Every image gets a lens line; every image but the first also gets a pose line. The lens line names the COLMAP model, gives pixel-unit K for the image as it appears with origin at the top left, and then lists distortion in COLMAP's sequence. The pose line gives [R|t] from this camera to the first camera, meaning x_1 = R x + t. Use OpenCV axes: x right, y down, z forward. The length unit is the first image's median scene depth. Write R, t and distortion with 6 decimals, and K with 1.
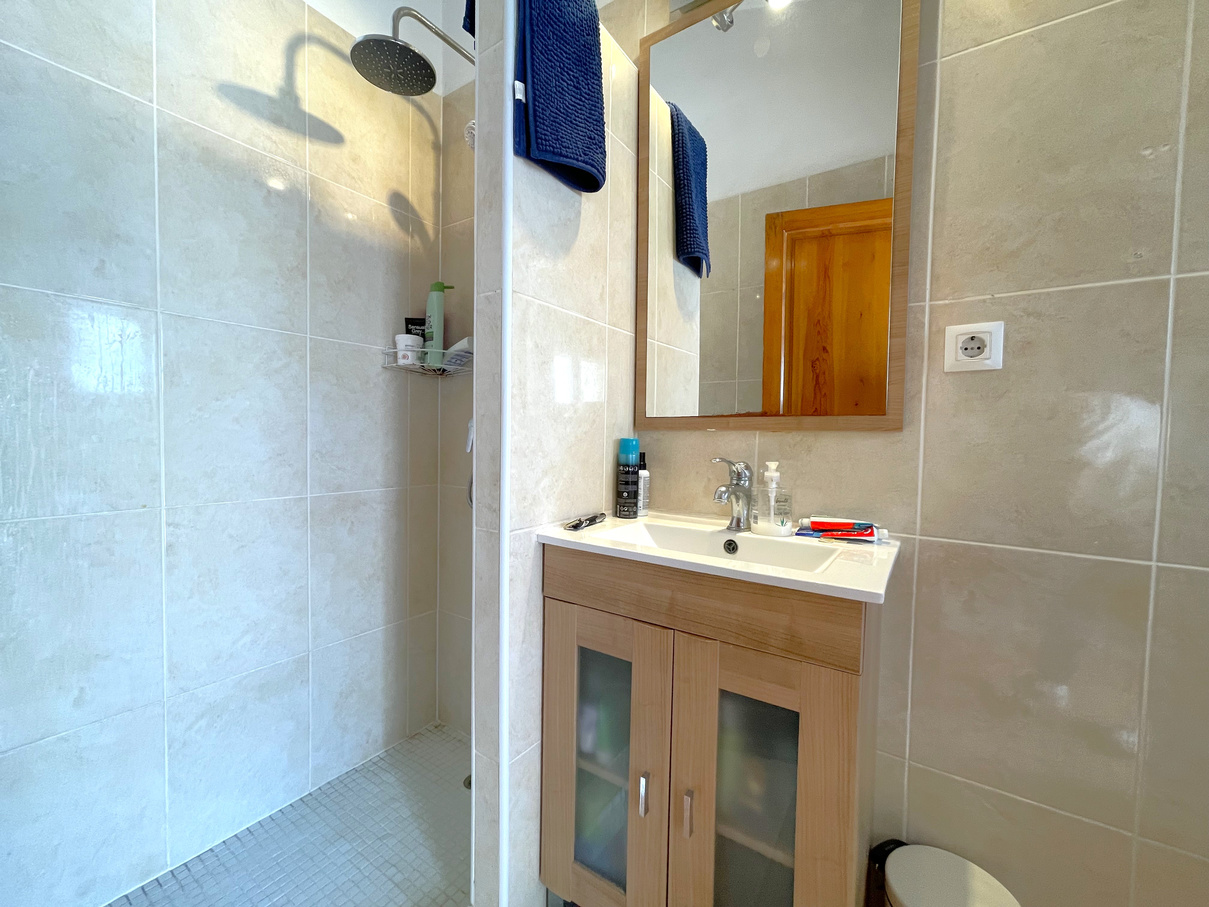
lens RADIAL K [[501.5, 0, 606.5], [0, 501.5, 455.4], [0, 0, 1]] dist [-0.008610, 0.004944]
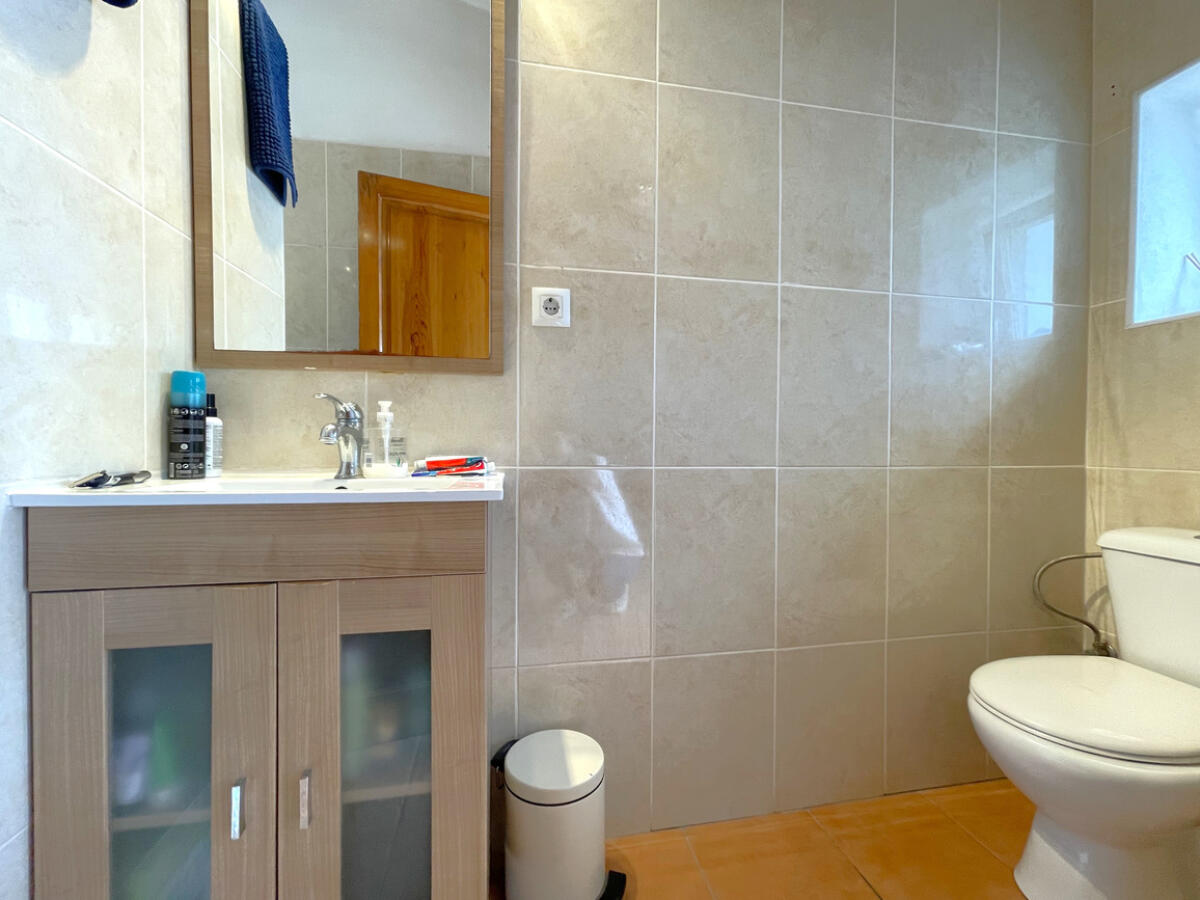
lens RADIAL K [[497.7, 0, 602.0], [0, 497.7, 451.9], [0, 0, 1]] dist [-0.008610, 0.004944]
pose [[0.719327, -0.028692, 0.694079, -0.031823], [0.036187, 0.999338, 0.003807, 0.118961], [-0.693729, 0.022379, 0.719889, 0.032134]]
